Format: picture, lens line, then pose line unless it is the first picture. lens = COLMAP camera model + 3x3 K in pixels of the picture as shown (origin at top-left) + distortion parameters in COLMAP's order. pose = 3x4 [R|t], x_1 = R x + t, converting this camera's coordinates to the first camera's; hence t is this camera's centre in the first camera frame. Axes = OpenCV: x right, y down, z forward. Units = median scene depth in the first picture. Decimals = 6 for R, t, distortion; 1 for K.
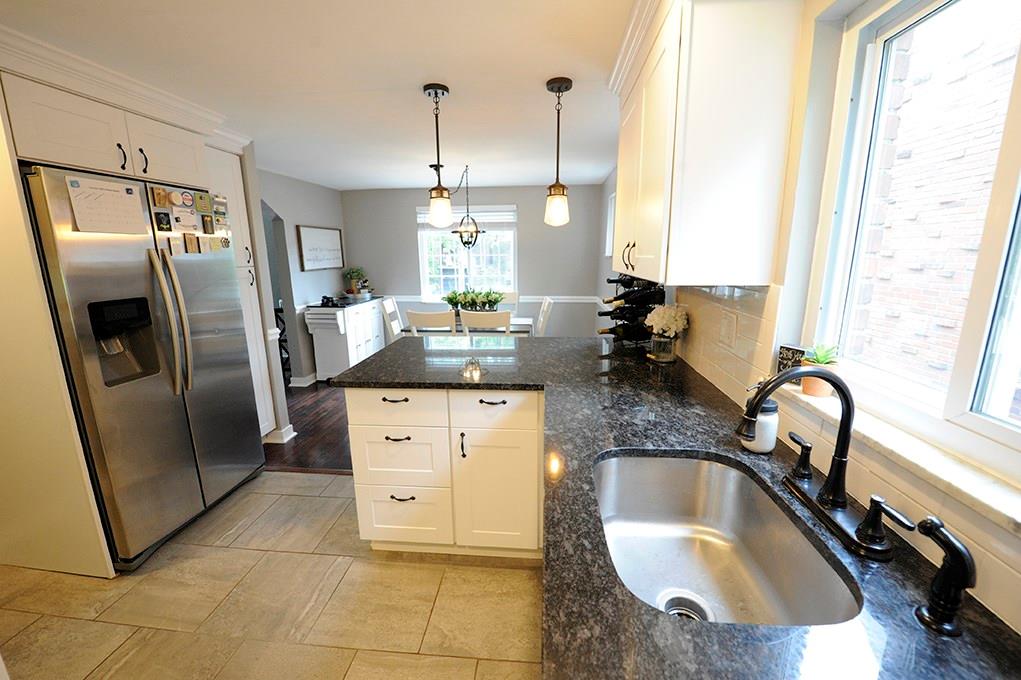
lens RADIAL K [[408.2, 0, 509.2], [0, 408.2, 338.3], [0, 0, 1]] dist [-0.016093, -0.000165]
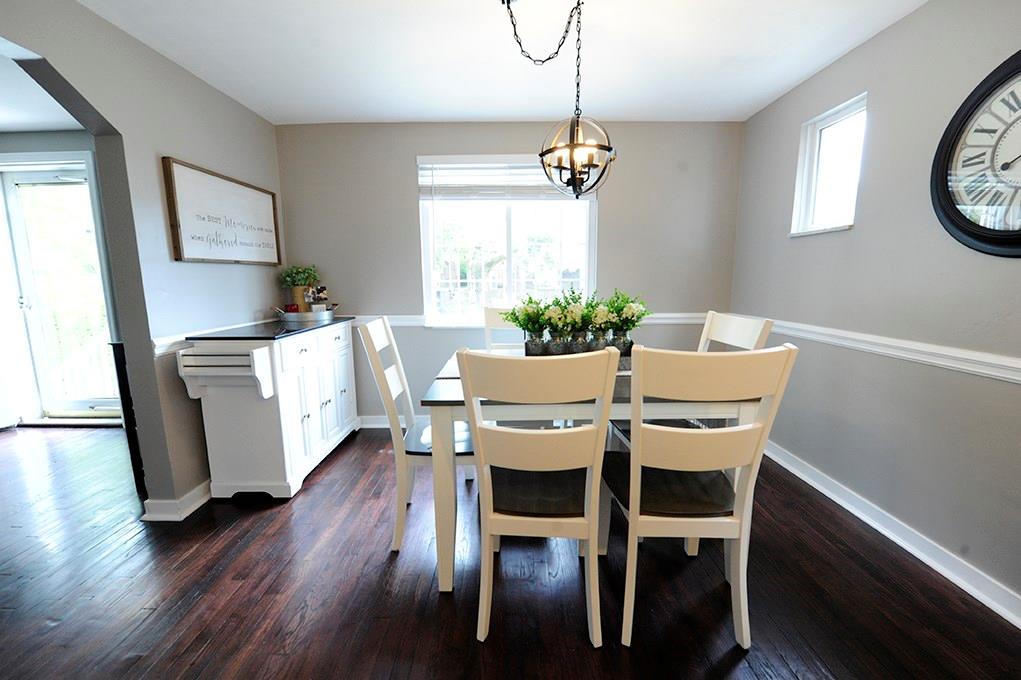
lens RADIAL K [[408.2, 0, 512.7], [0, 408.2, 337.8], [0, 0, 1]] dist [-0.016093, -0.000165]
pose [[0.994713, -0.015087, 0.101581, -0.181654], [0.021638, 0.997735, -0.063699, -0.042017], [-0.100389, 0.065560, 0.992786, 0.514794]]
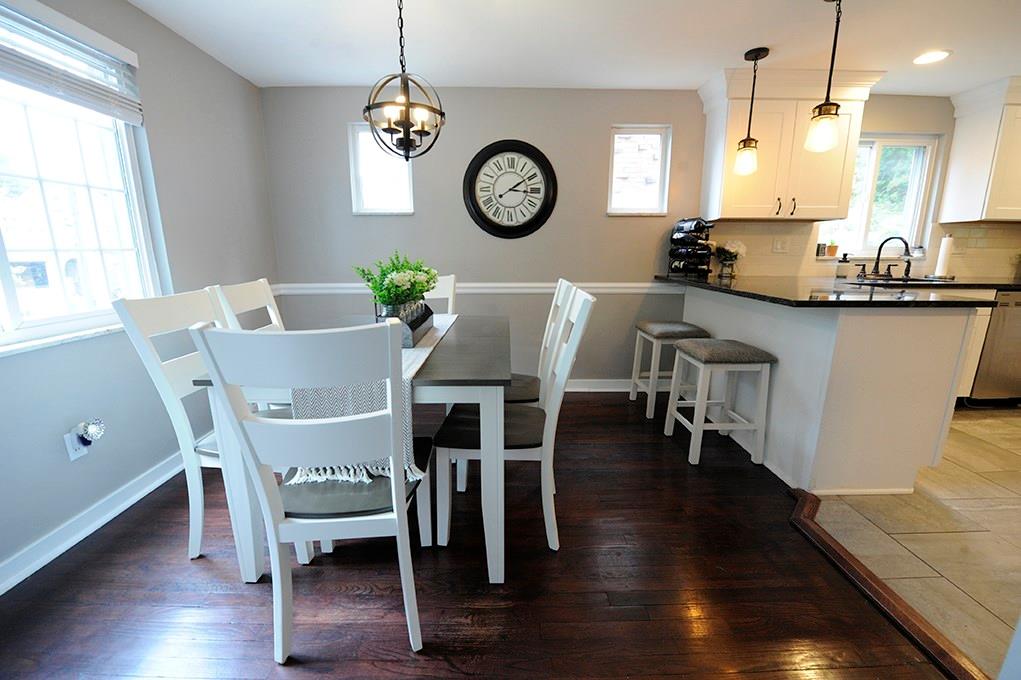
lens RADIAL K [[408.2, 0, 515.2], [0, 408.2, 335.1], [0, 0, 1]] dist [-0.016093, -0.000165]
pose [[-0.131442, -0.200507, 0.970835, -0.453681], [0.203790, 0.952949, 0.224405, -0.104204], [-0.970151, 0.227342, -0.084396, 0.823929]]
